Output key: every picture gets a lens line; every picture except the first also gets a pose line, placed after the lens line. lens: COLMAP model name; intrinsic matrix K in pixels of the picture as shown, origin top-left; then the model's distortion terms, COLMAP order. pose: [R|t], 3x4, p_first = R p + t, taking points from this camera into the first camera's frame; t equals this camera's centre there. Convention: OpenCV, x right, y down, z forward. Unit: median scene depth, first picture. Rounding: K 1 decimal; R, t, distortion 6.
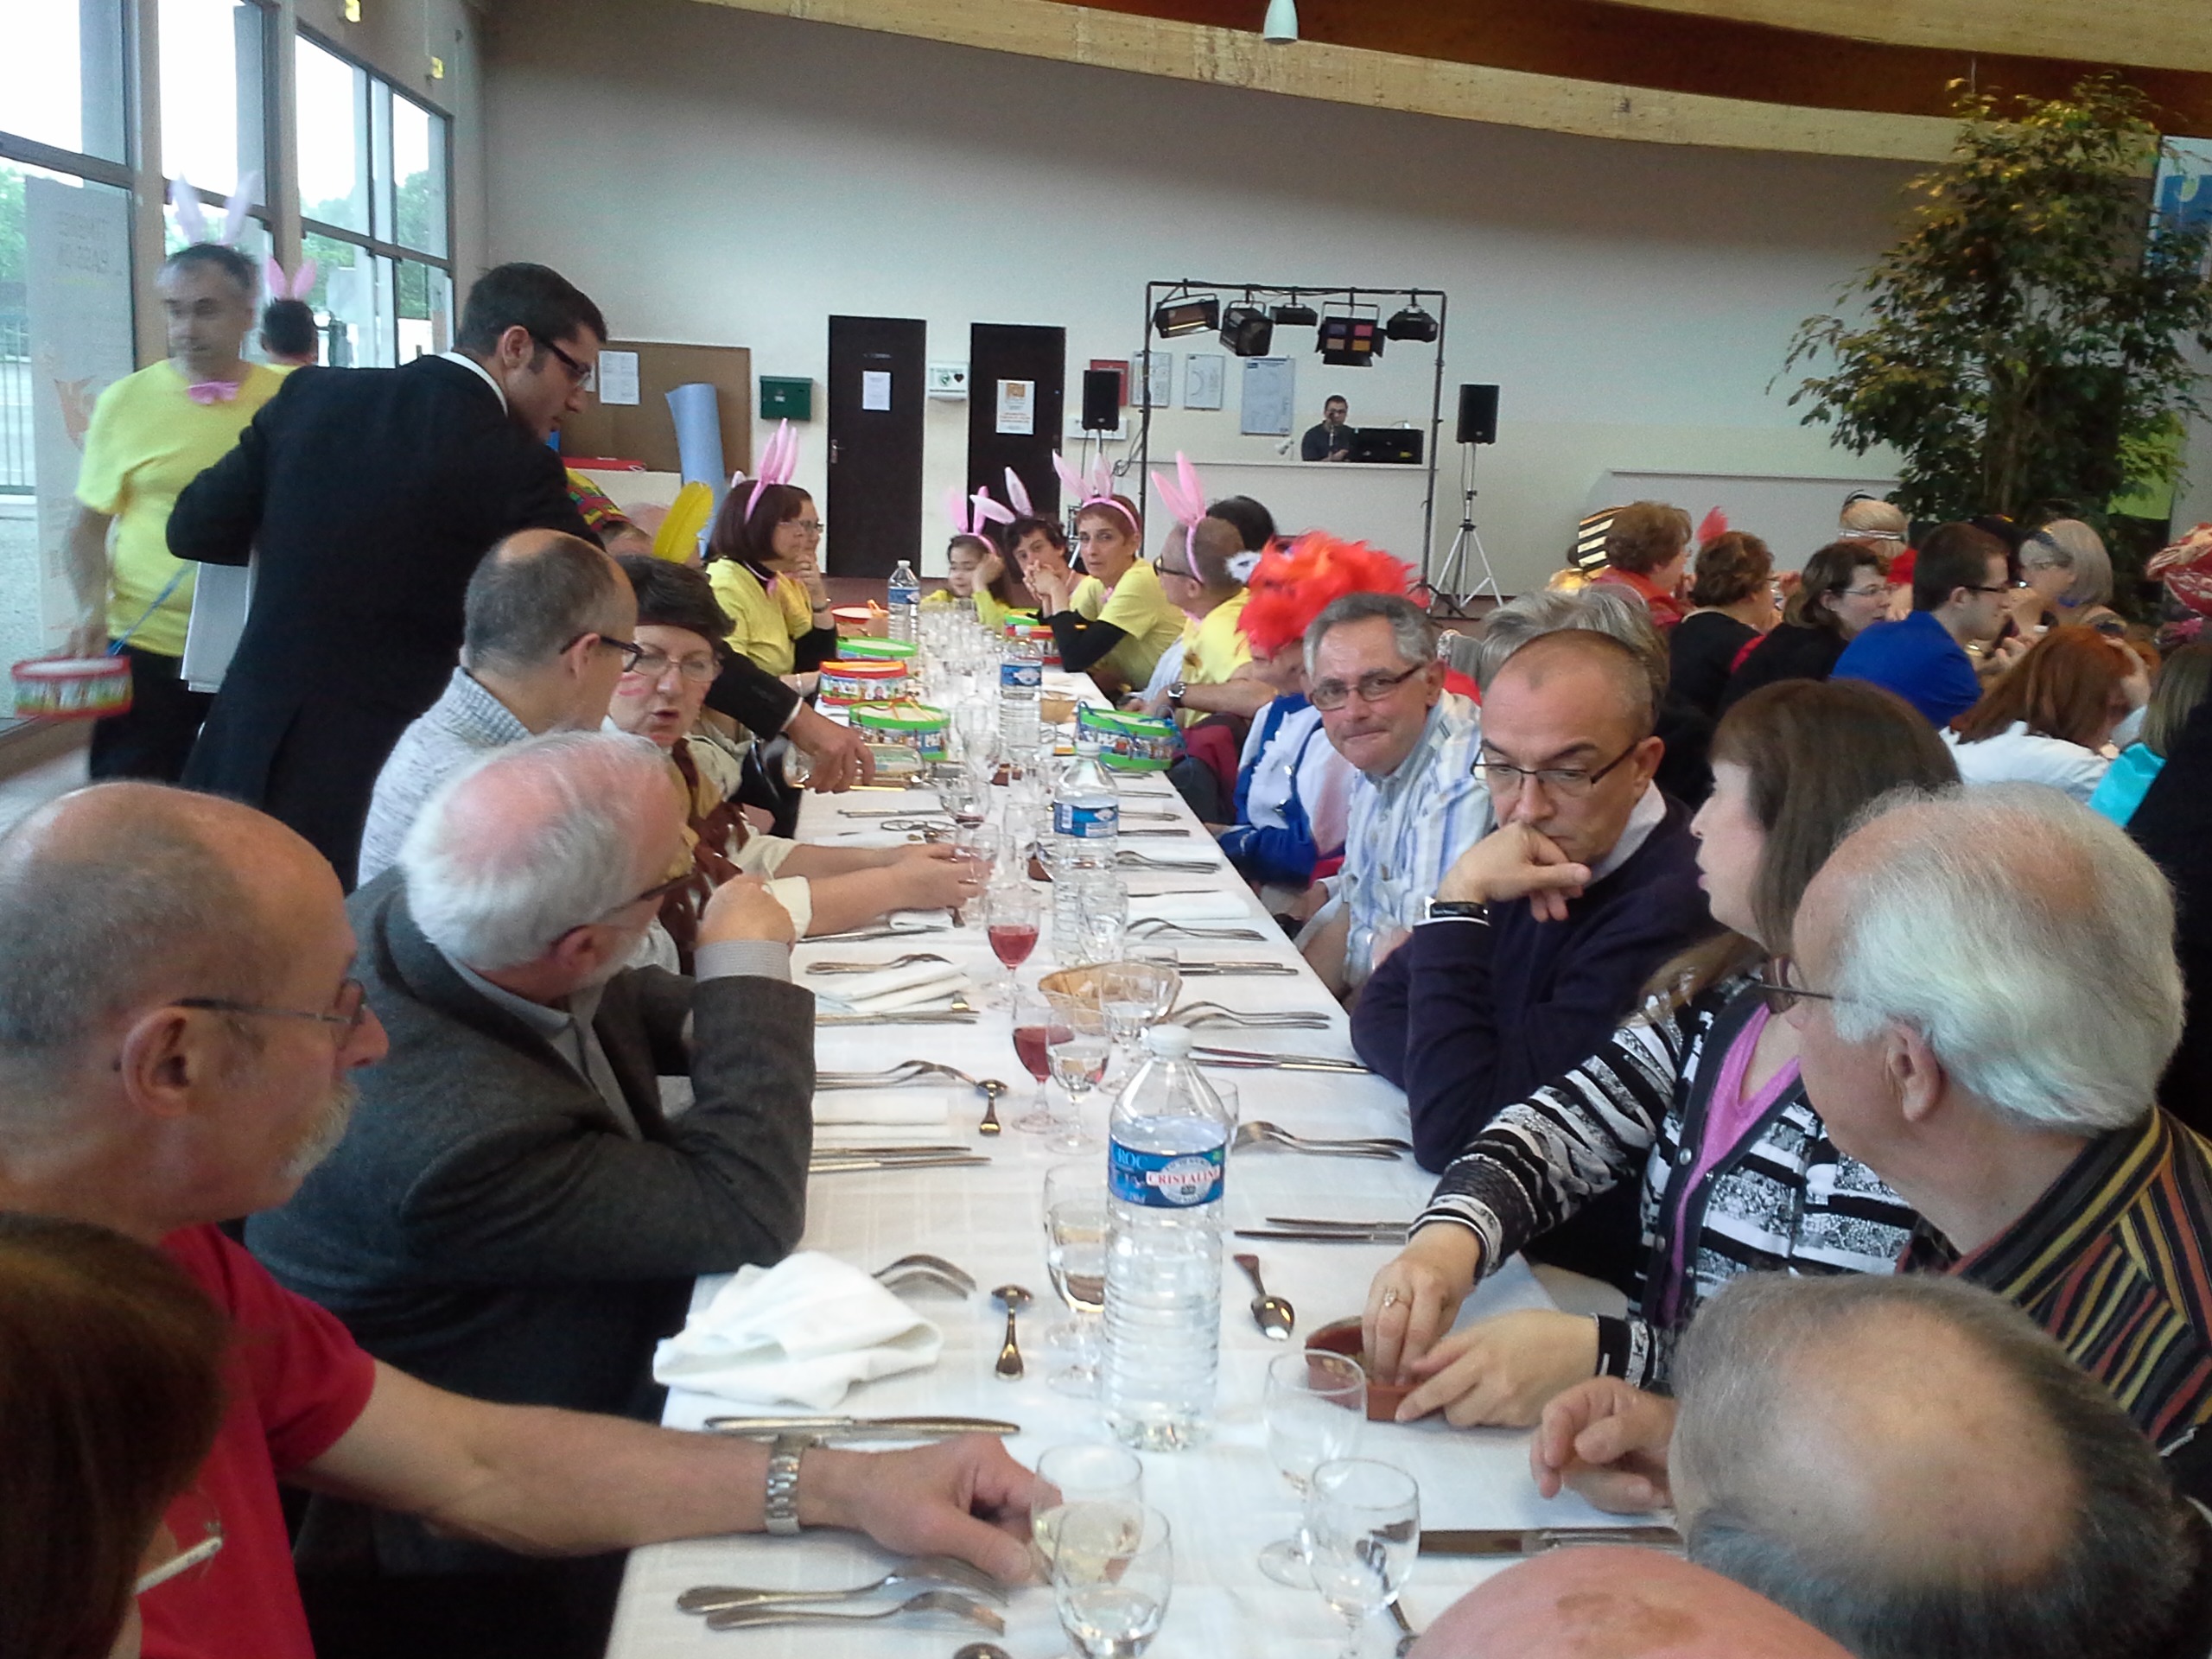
lens RADIAL K [[2402.7, 0, 1102.7], [0, 2402.7, 839.0], [0, 0, 1]] dist [0.014455, 0.000000]
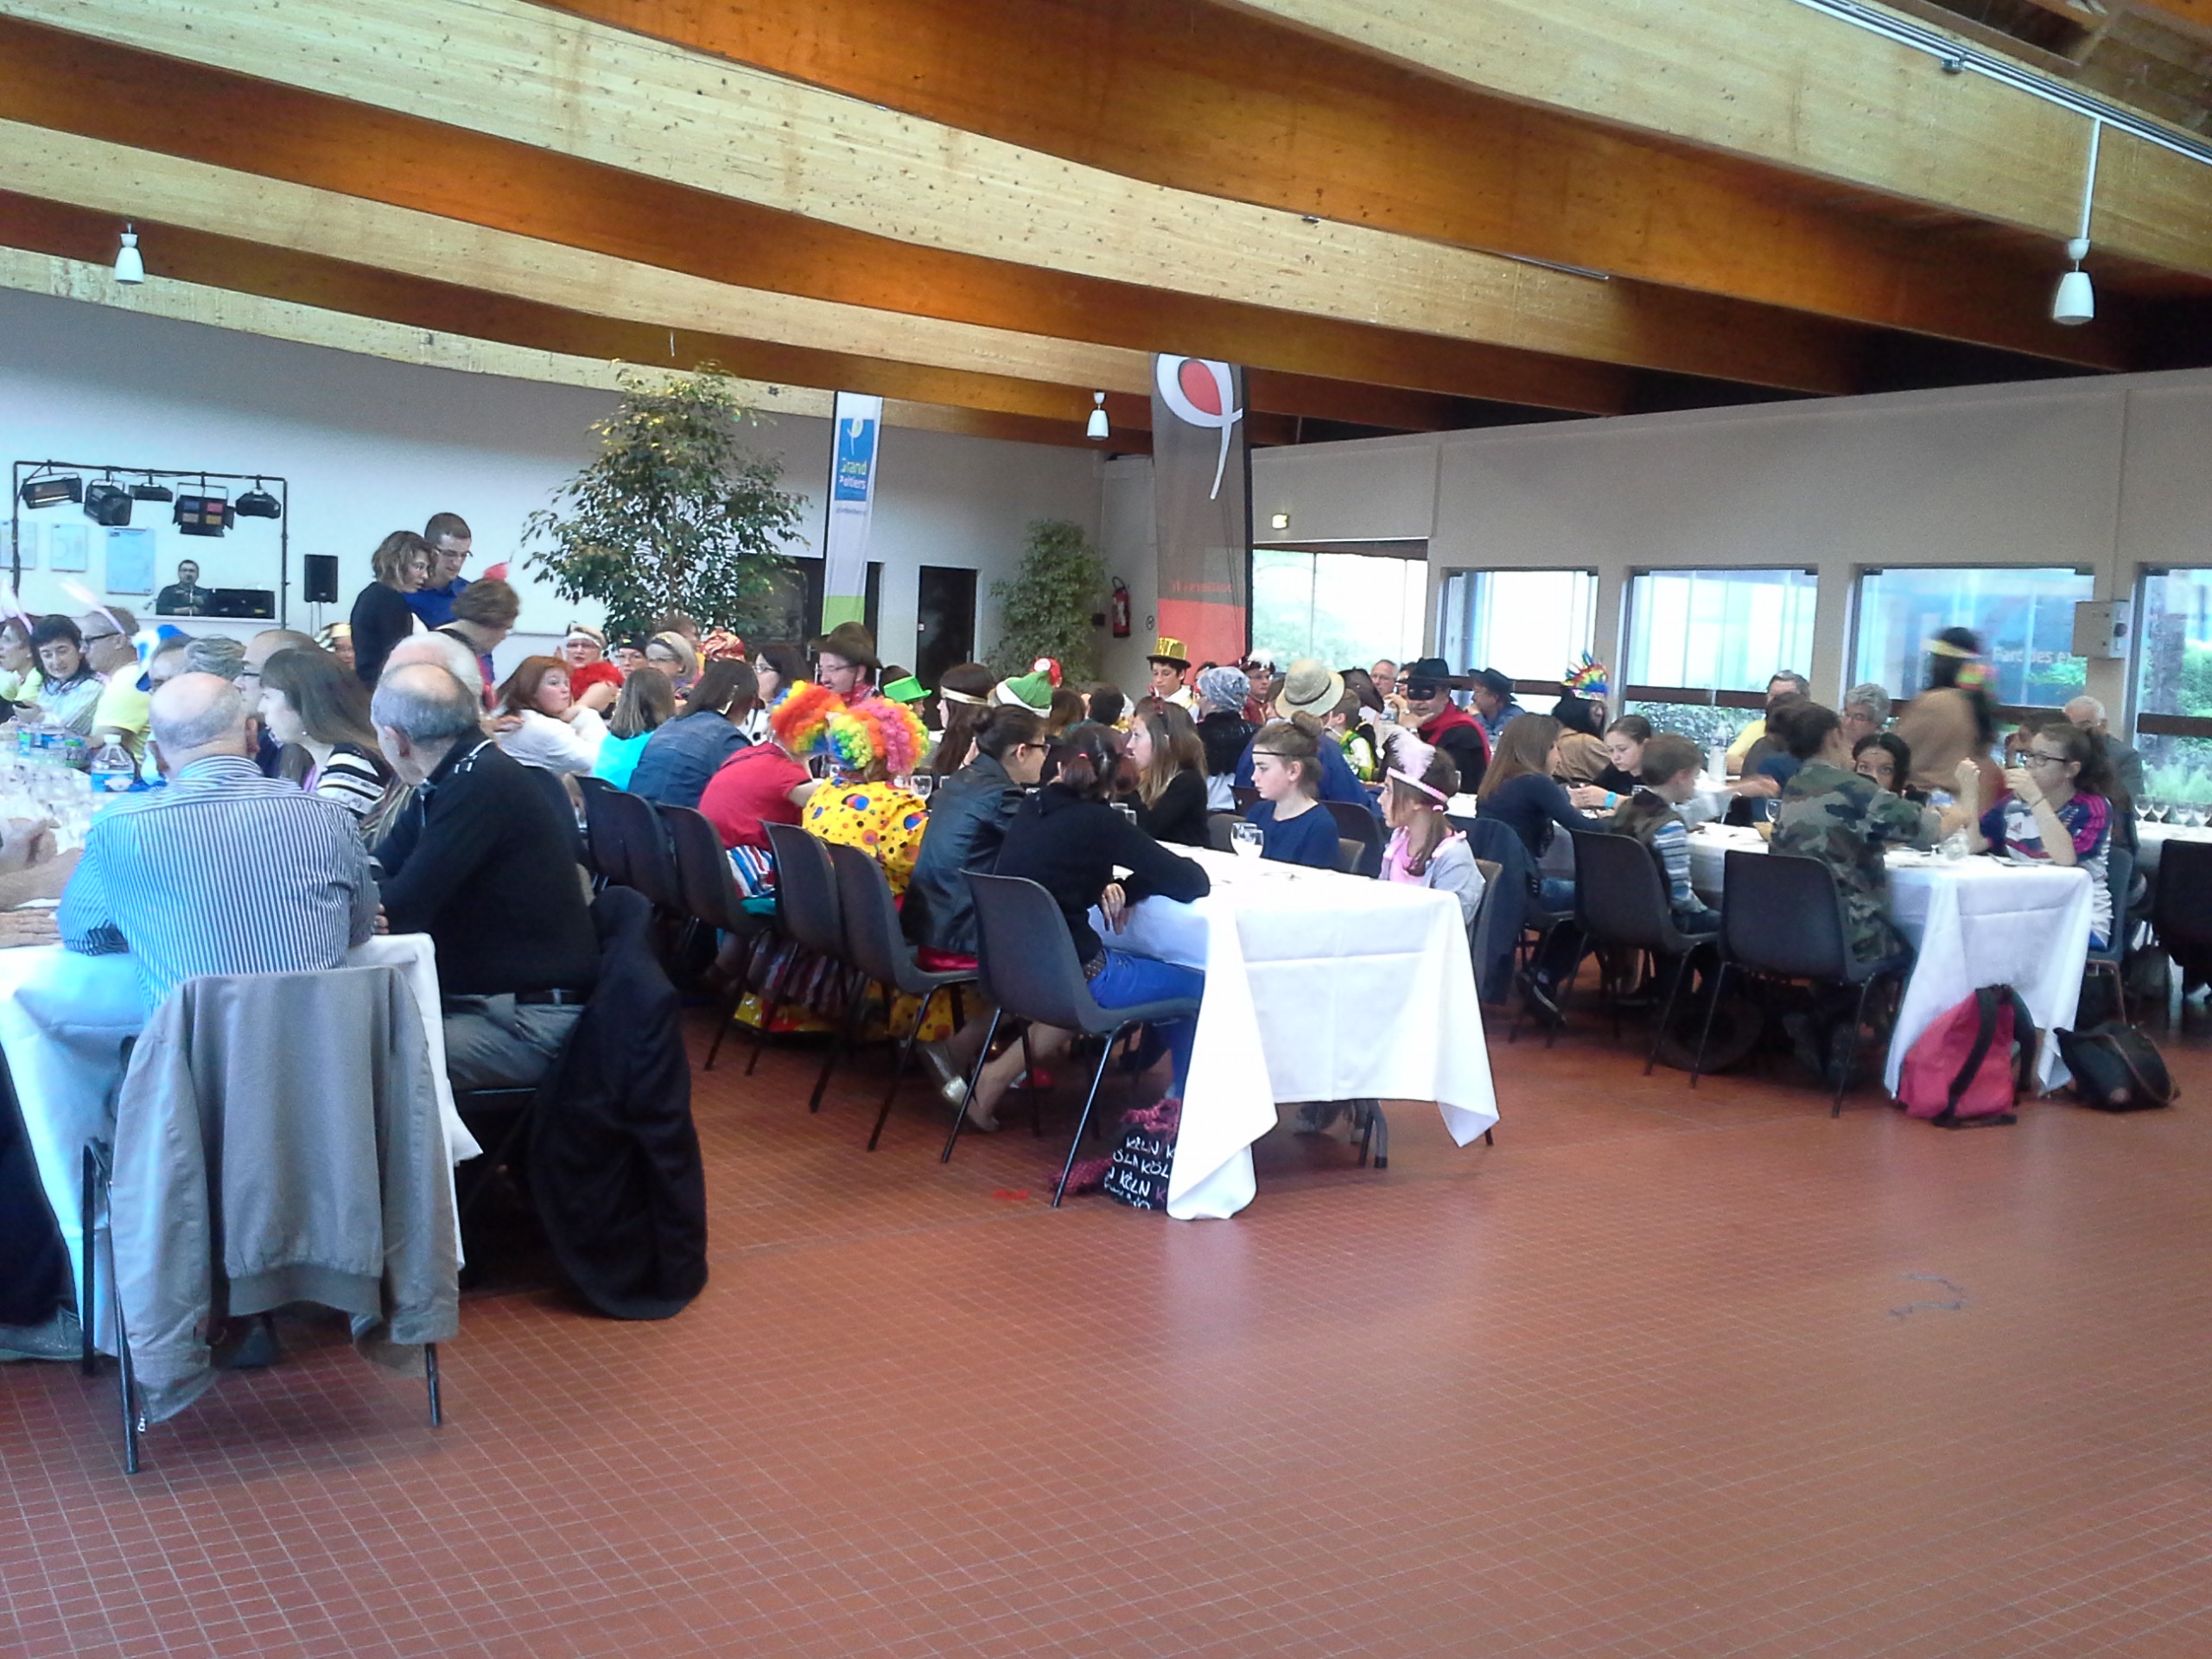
lens RADIAL K [[2253.3, 0, 1117.2], [0, 2253.3, 807.9], [0, 0, 1]] dist [0.029196, 0.000000]
pose [[0.888524, -0.031765, 0.457729, -0.014668], [0.067763, 0.995746, -0.062436, 0.041069], [-0.453799, 0.086493, 0.886897, -0.204782]]
